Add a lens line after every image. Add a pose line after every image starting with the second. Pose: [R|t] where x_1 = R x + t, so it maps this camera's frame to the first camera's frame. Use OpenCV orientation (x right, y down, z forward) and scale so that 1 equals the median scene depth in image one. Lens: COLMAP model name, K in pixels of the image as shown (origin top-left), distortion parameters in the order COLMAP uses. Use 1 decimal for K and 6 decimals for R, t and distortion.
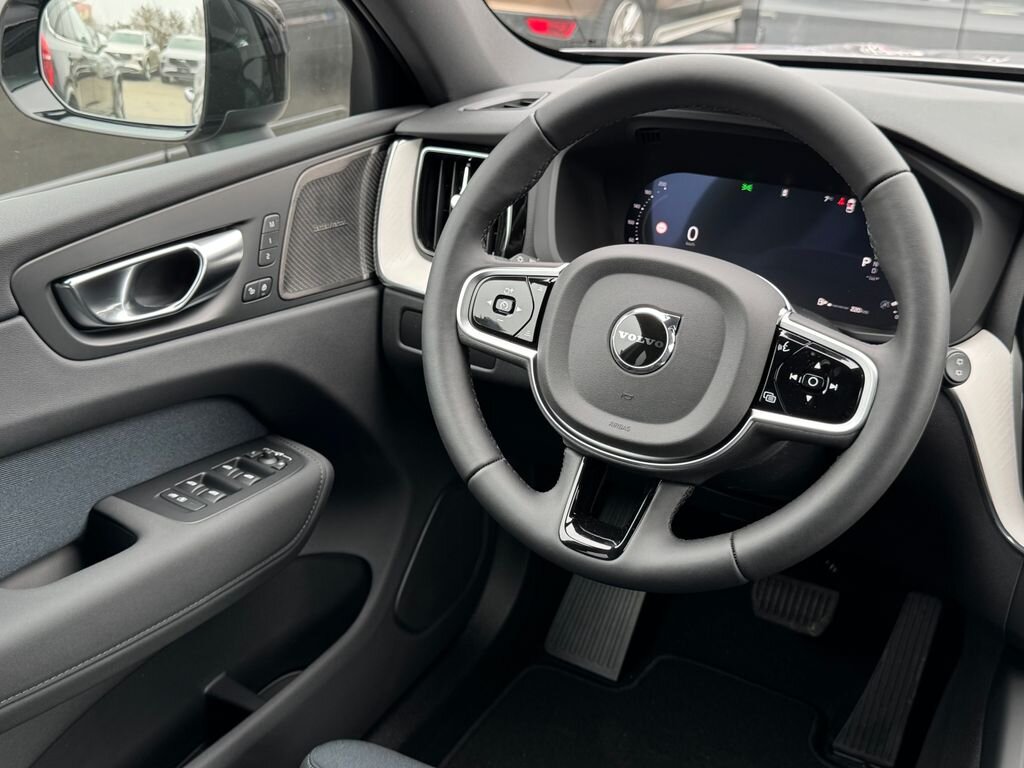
lens RADIAL K [[1117.4, 0, 512.0], [0, 1117.4, 384.0], [0, 0, 1]] dist [0.231584, -0.616222]
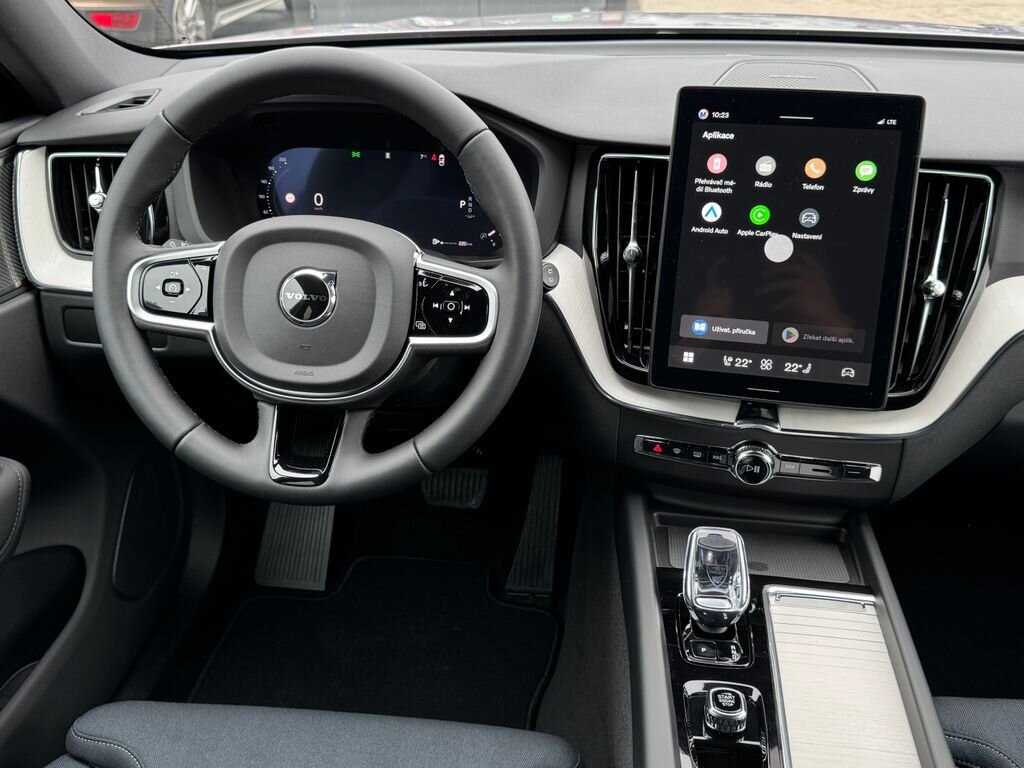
lens RADIAL K [[989.9, 0, 512.0], [0, 989.9, 384.0], [0, 0, 1]] dist [0.184914, -0.420795]
pose [[0.920268, -0.208085, 0.331373, -0.046755], [0.188519, 0.977889, 0.090521, -0.004143], [-0.342882, -0.020834, 0.939147, -0.050226]]
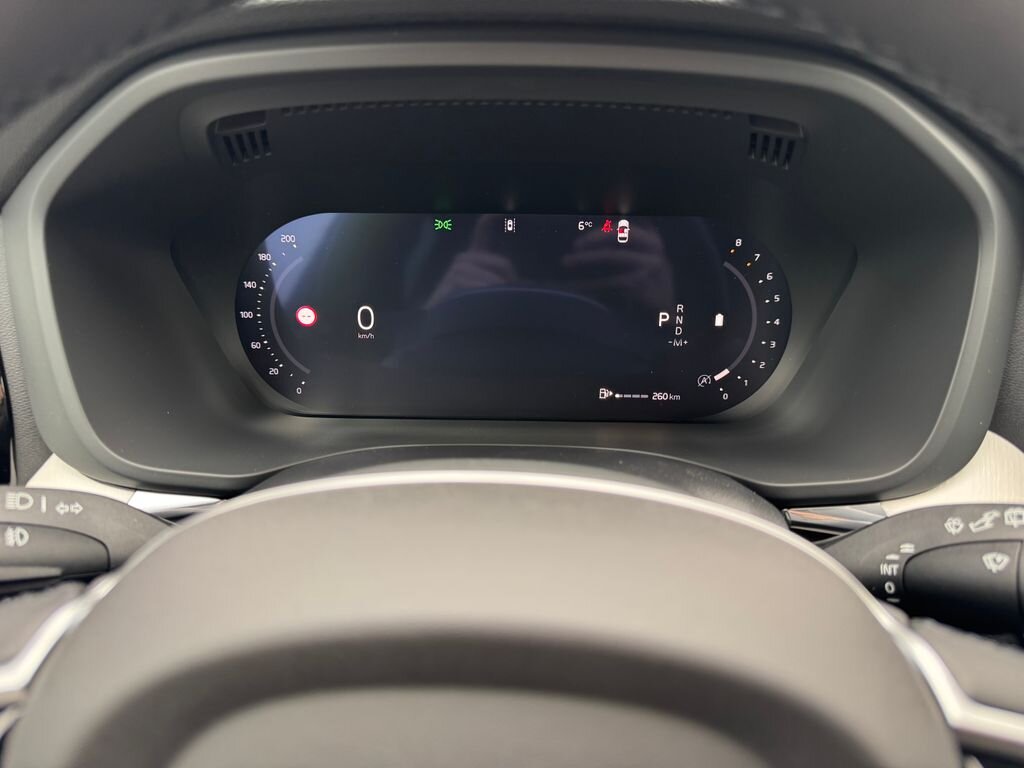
lens RADIAL K [[745.0, 0, 512.0], [0, 745.0, 384.0], [0, 0, 1]] dist [0.037222, -0.041569]
pose [[0.880741, -0.240963, 0.407715, 0.079908], [0.217162, 0.970528, 0.104479, -0.154623], [-0.420874, -0.003478, 0.907112, 0.782064]]
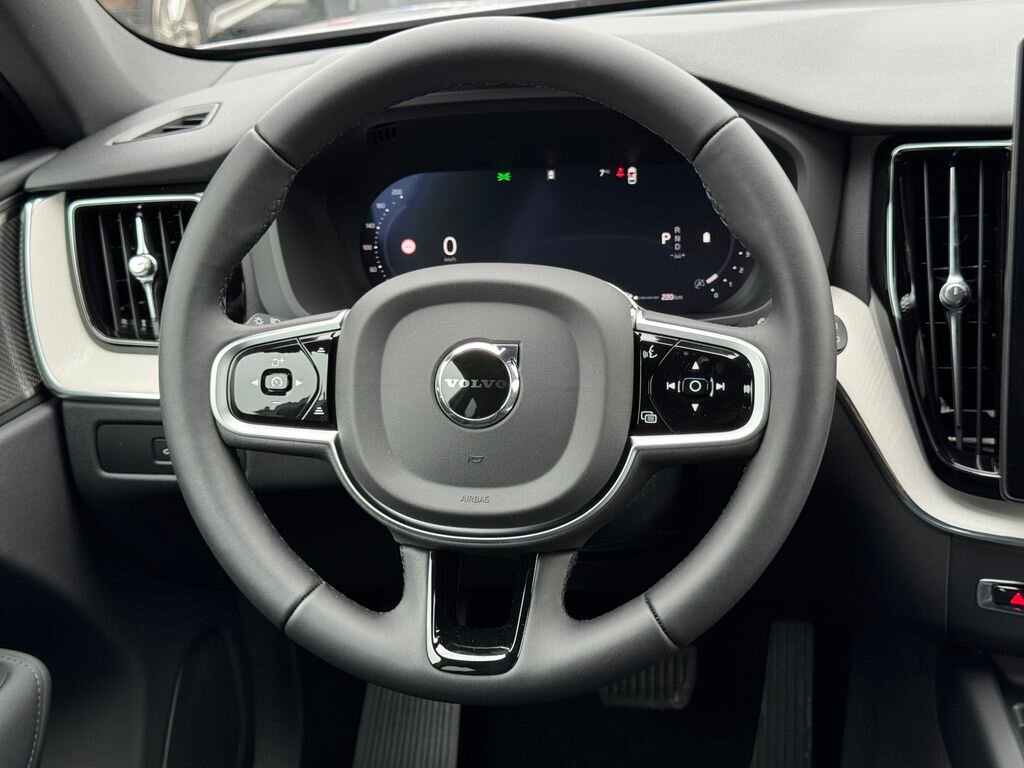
lens RADIAL K [[1474.2, 0, 512.0], [0, 1474.2, 384.0], [0, 0, 1]] dist [0.202313, -0.474131]
pose [[0.935586, -0.223445, 0.273408, -0.127370], [0.237675, 0.971146, -0.019631, -0.012045], [-0.261132, 0.083349, 0.961698, 0.008592]]
